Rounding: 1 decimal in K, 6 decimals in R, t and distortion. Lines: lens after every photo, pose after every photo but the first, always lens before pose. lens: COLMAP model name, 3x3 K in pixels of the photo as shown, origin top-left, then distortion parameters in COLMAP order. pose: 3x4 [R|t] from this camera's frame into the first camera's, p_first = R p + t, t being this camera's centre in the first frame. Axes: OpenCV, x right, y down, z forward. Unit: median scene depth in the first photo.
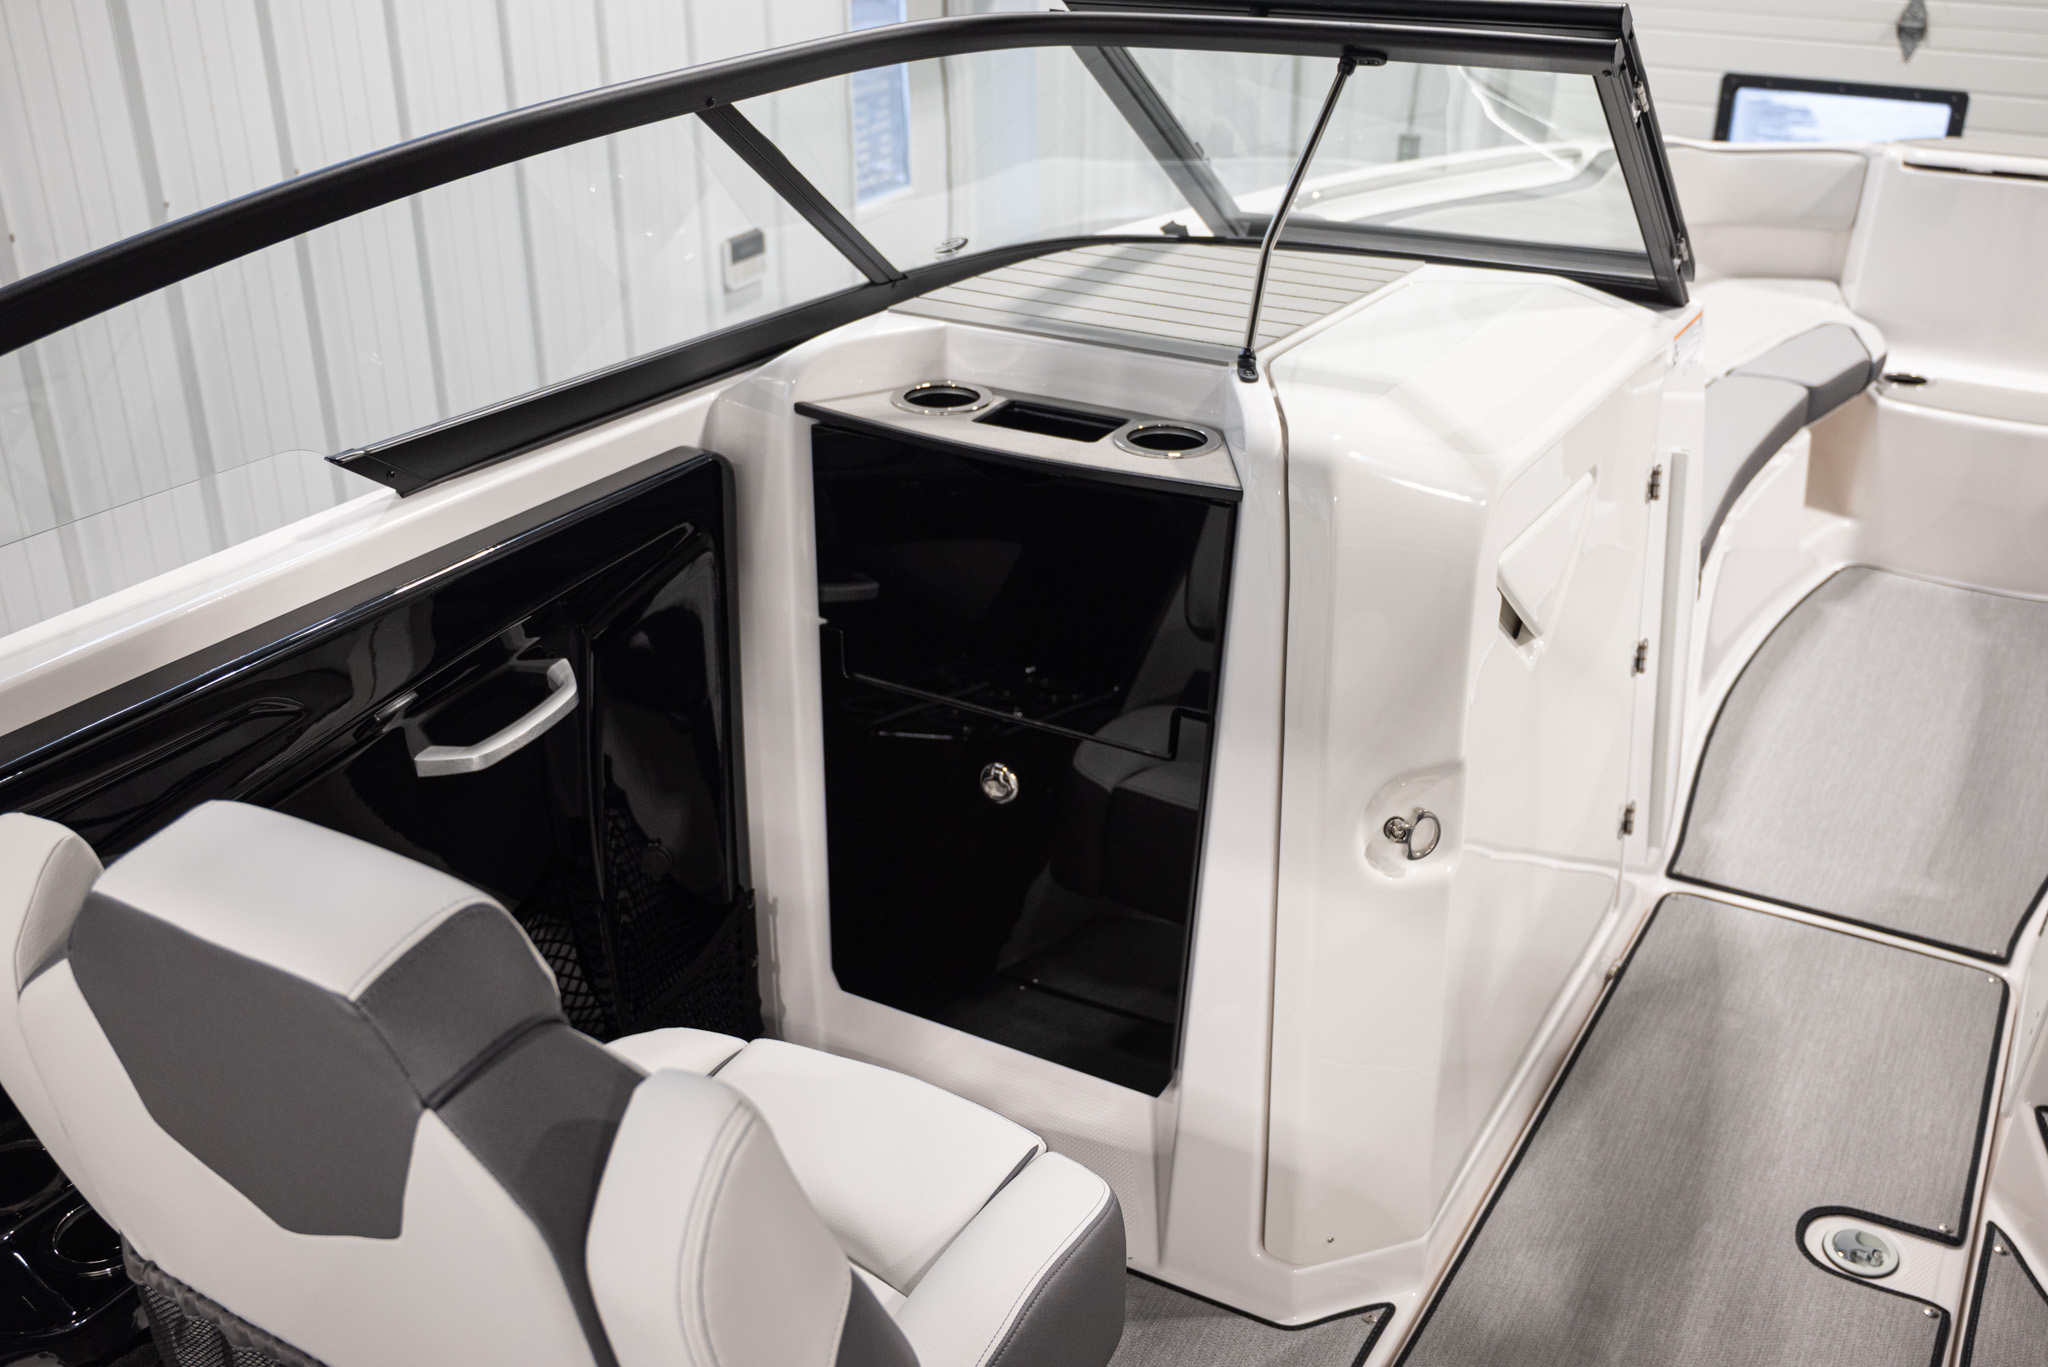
lens RADIAL K [[2028.3, 0, 1029.4], [0, 2028.3, 691.9], [0, 0, 1]] dist [0.002414, 0.000000]
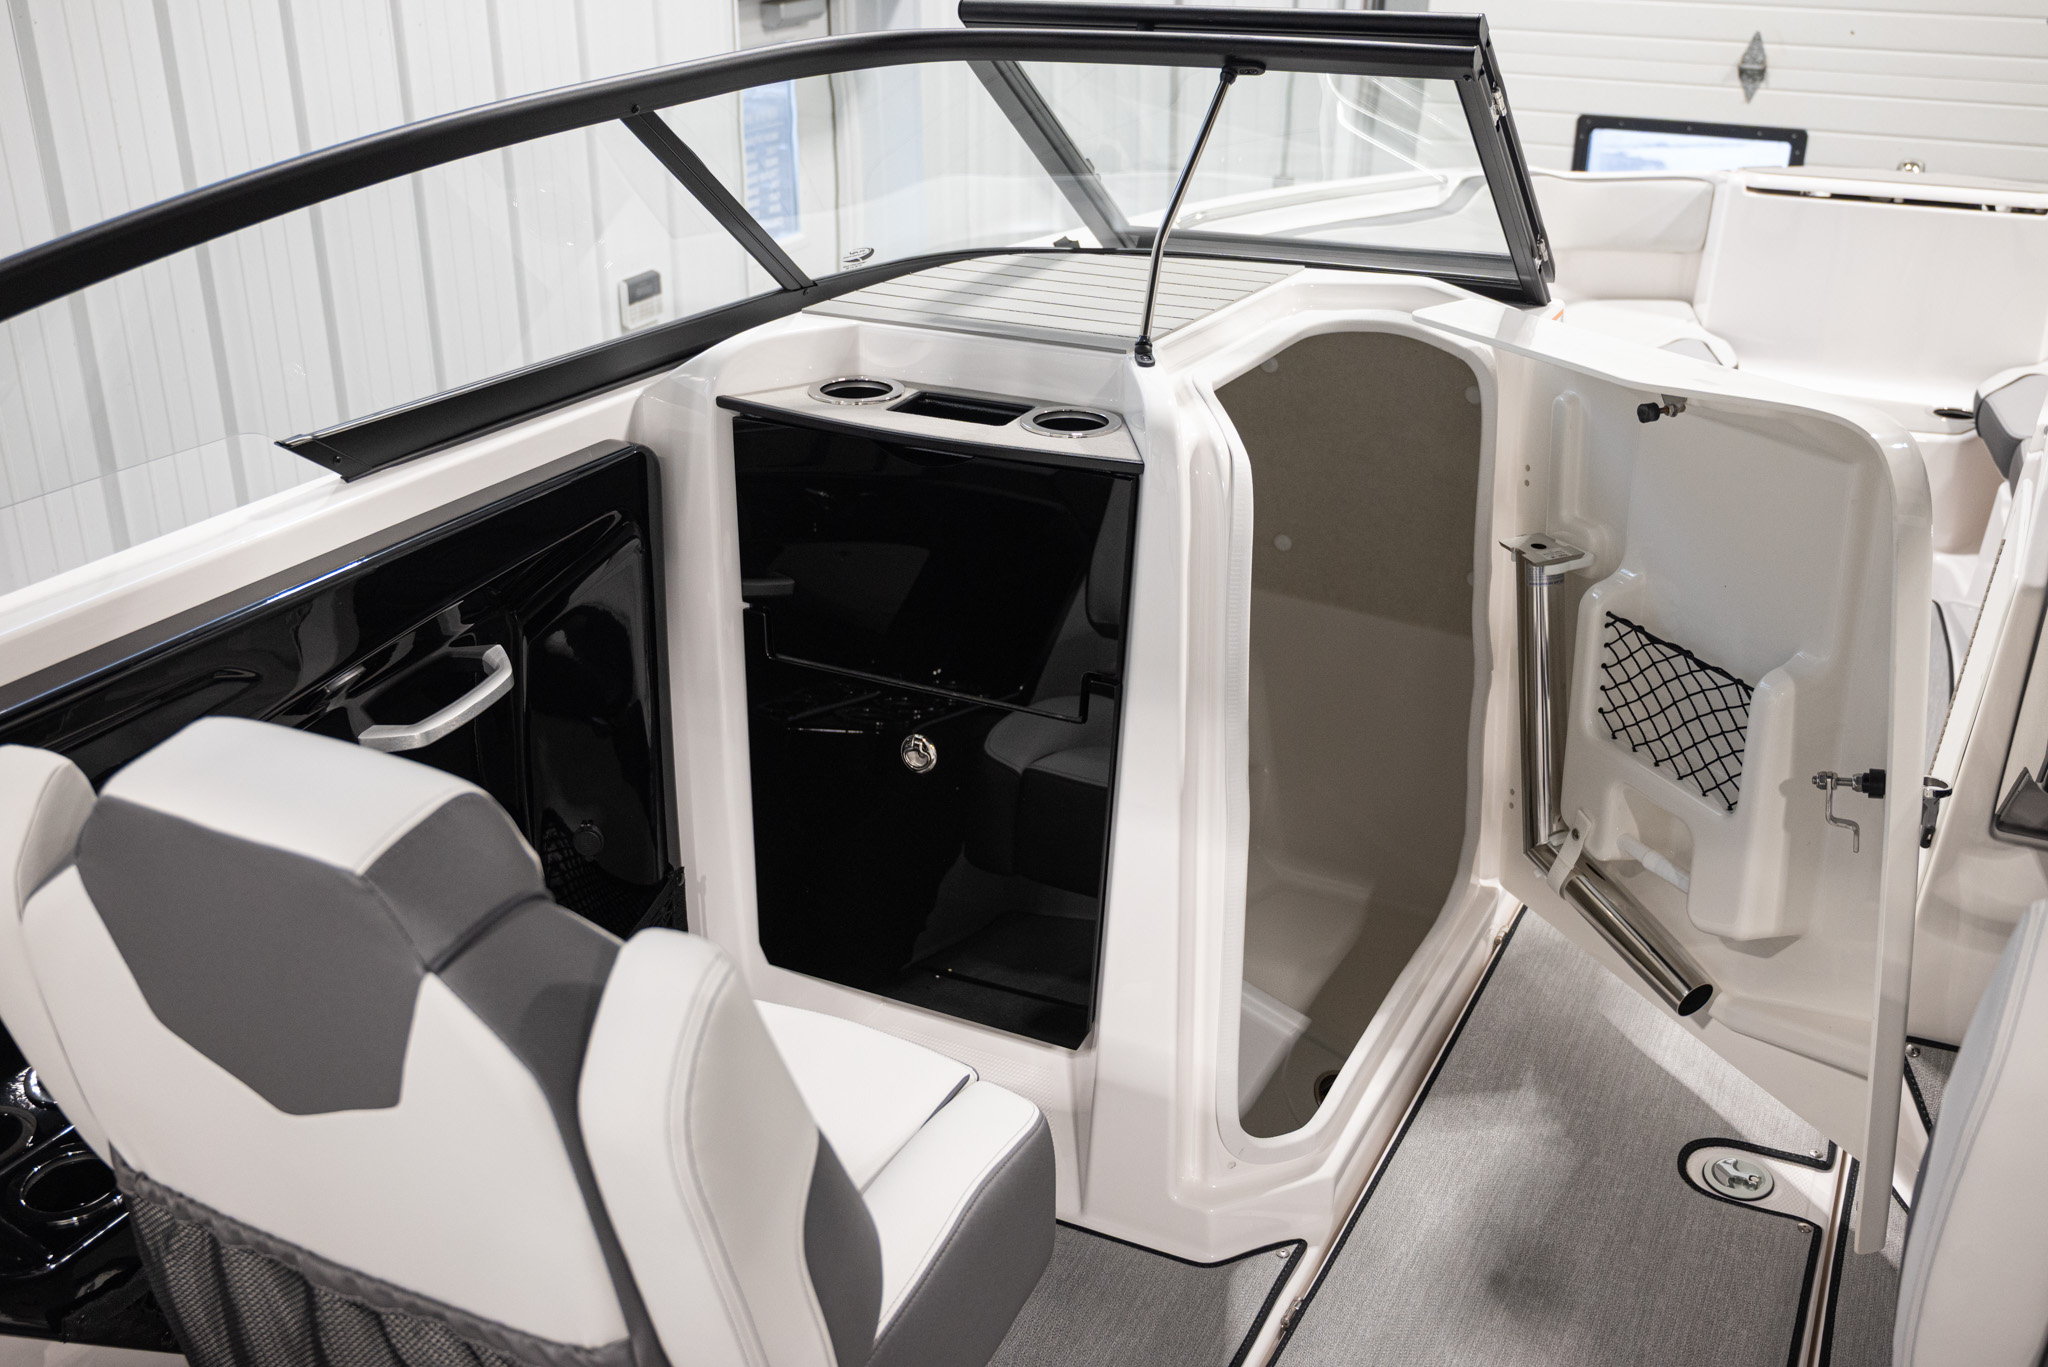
lens RADIAL K [[2028.3, 0, 1019.9], [0, 2028.3, 684.2], [0, 0, 1]] dist [0.002414, 0.000000]
pose [[0.998438, -0.022335, 0.051204, -0.015418], [0.024115, 0.999117, -0.034416, 0.045957], [-0.050391, 0.035597, 0.998095, -0.053166]]
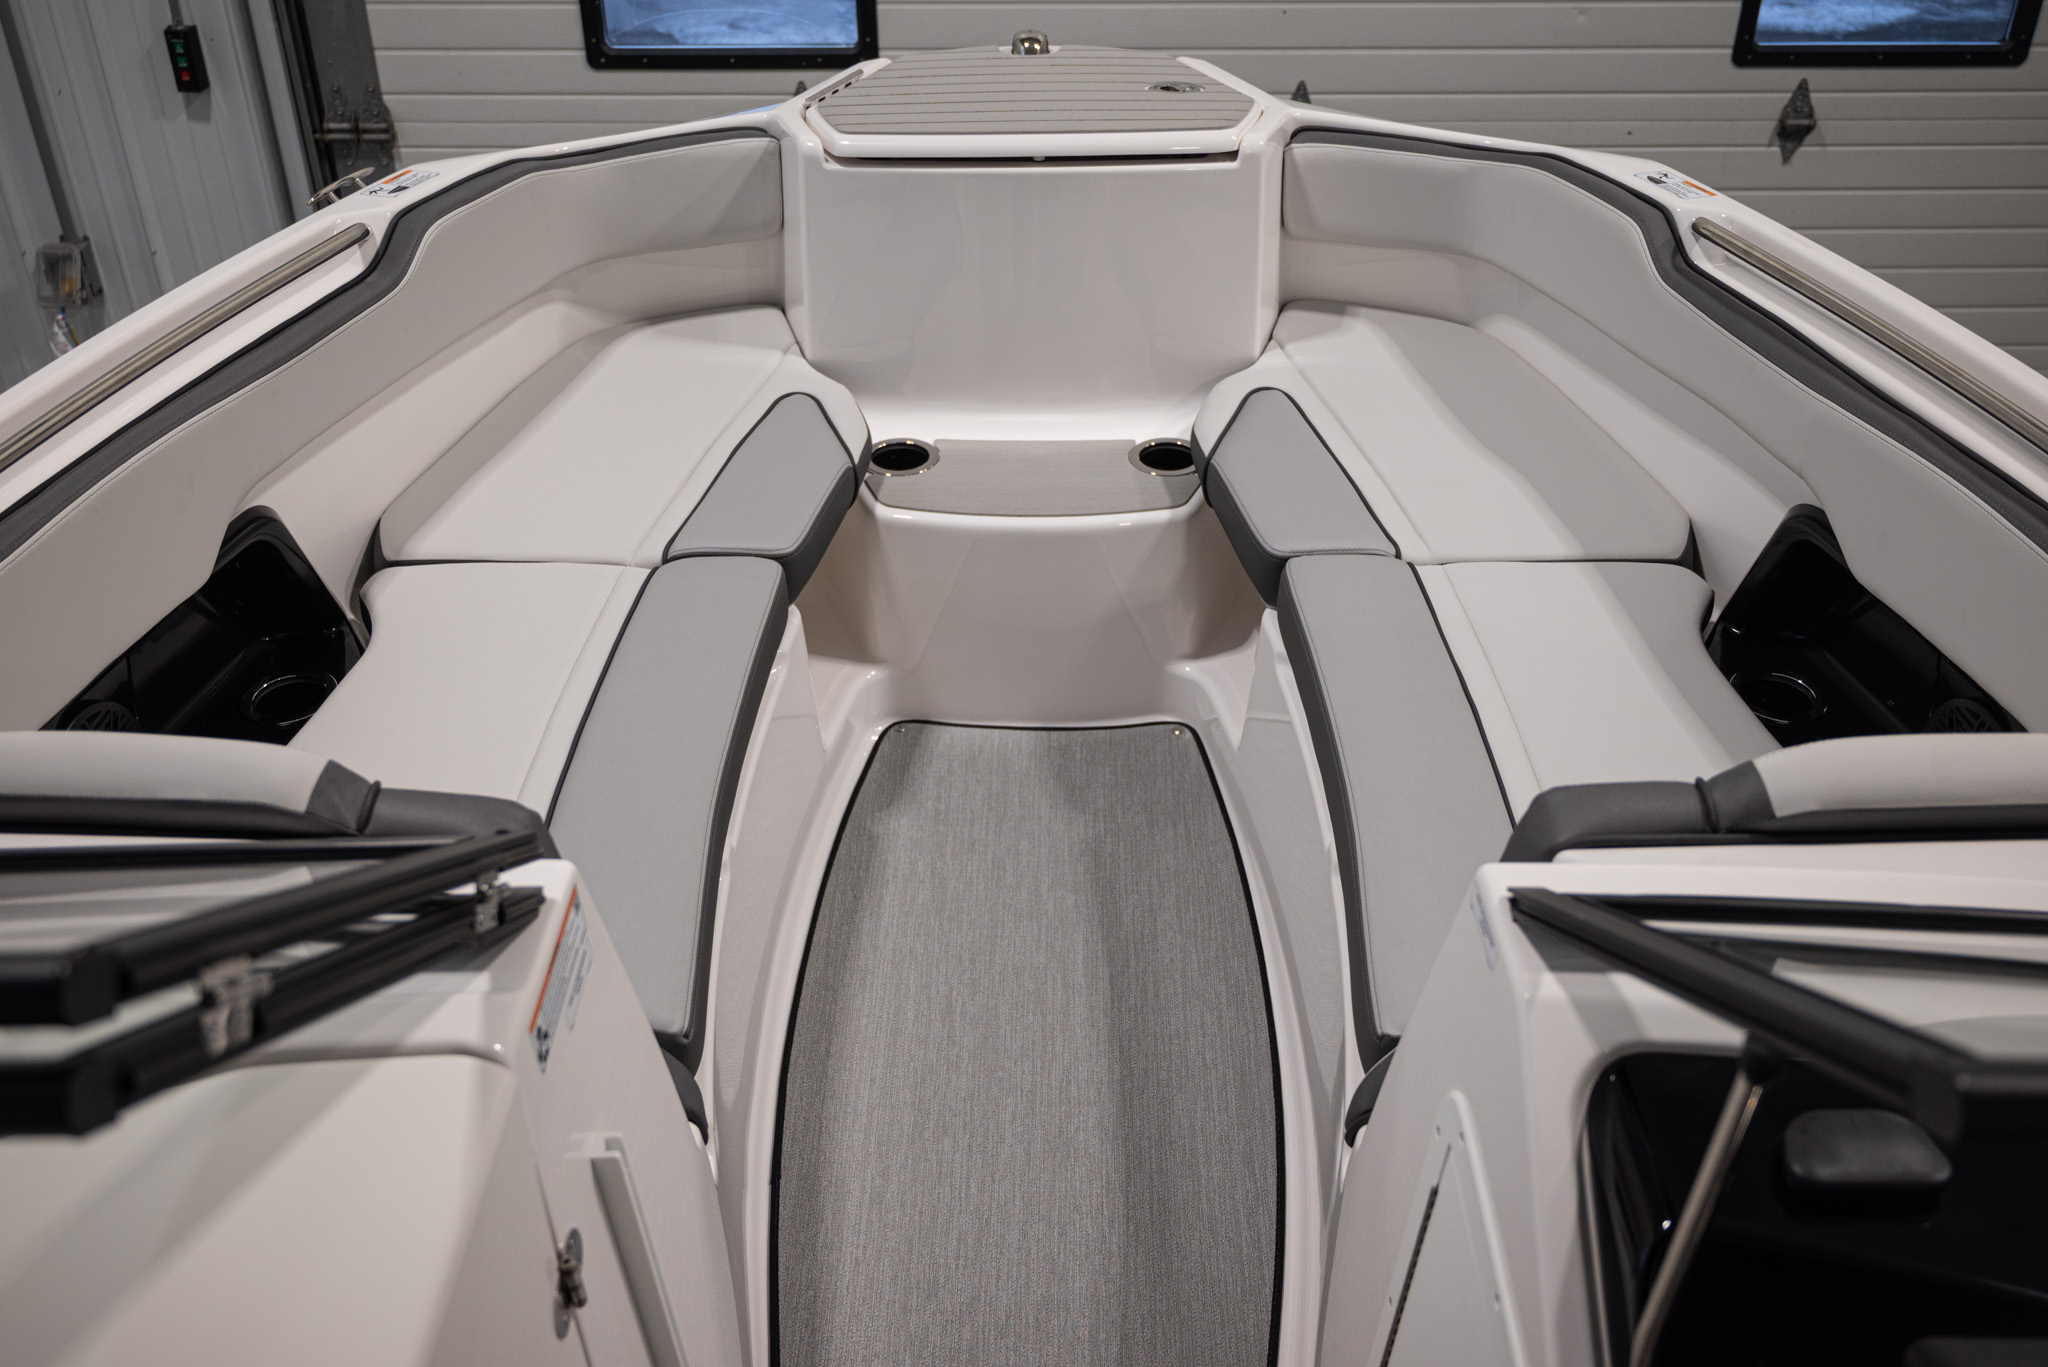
lens RADIAL K [[2028.3, 0, 1019.4], [0, 2028.3, 675.2], [0, 0, 1]] dist [0.002414, 0.000000]
pose [[0.875479, -0.282824, 0.391851, 0.282811], [0.220887, 0.955390, 0.196059, -0.371658], [-0.429821, -0.085091, 0.898896, 0.560813]]
